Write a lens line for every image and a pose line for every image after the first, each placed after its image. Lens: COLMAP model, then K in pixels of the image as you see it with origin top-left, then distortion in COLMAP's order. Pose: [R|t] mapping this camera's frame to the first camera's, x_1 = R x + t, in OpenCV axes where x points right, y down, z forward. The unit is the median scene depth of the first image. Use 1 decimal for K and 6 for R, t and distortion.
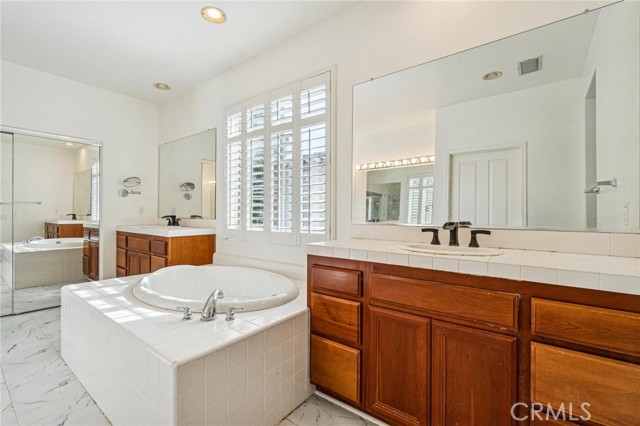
lens RADIAL K [[292.2, 0, 323.5], [0, 292.2, 223.6], [0, 0, 1]] dist [-0.002554, -0.000189]
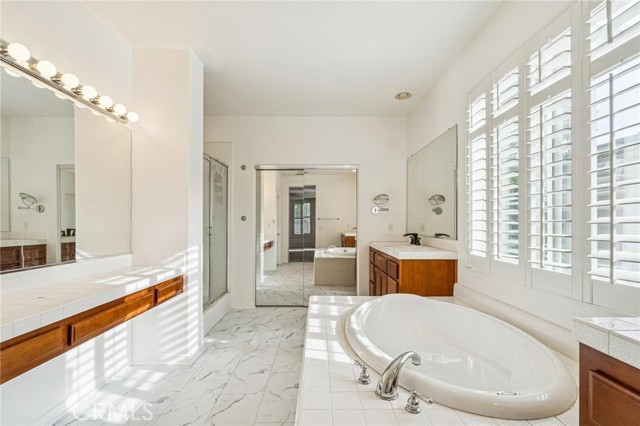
lens RADIAL K [[292.2, 0, 323.5], [0, 292.2, 223.6], [0, 0, 1]] dist [-0.002554, -0.000189]
pose [[0.600144, 0.000122, -0.799892, 0.045532], [-0.024652, 0.999528, -0.018344, -0.039982], [0.799512, 0.030728, 0.599864, 0.265513]]
